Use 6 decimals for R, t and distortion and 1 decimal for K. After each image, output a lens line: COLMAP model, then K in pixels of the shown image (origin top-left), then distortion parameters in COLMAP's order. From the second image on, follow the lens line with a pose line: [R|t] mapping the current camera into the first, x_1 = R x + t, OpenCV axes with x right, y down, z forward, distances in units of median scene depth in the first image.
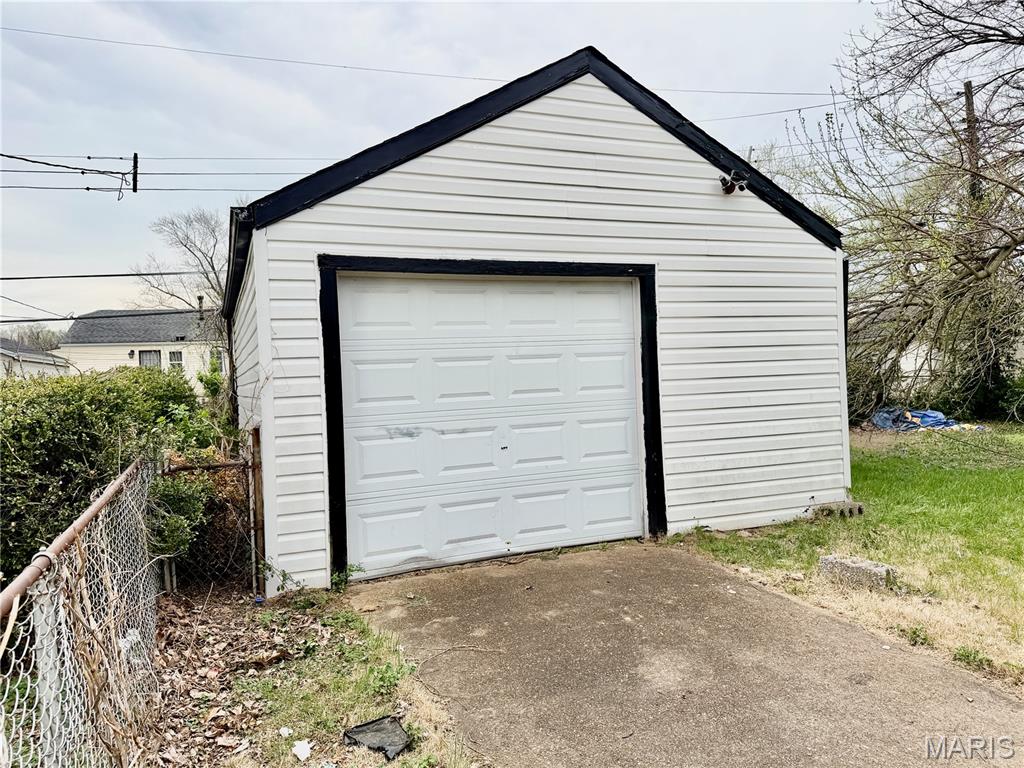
lens RADIAL K [[717.1, 0, 513.5], [0, 717.1, 379.3], [0, 0, 1]] dist [0.141582, -0.205258]
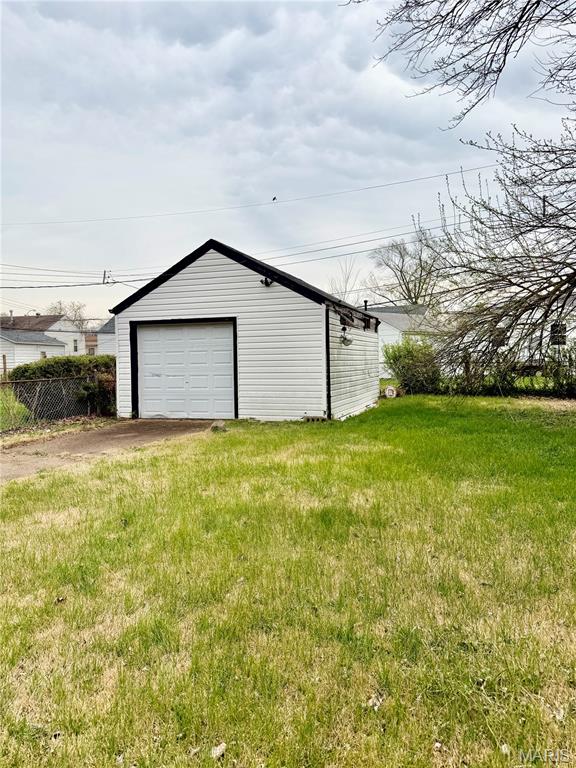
lens RADIAL K [[537.9, 0, 285.8], [0, 537.9, 382.6], [0, 0, 1]] dist [0.141582, -0.205258]
pose [[0.744994, 0.052513, -0.665001, 1.646773], [-0.016168, 0.998025, 0.060697, -0.041807], [0.666875, -0.034467, 0.744372, -0.347427]]
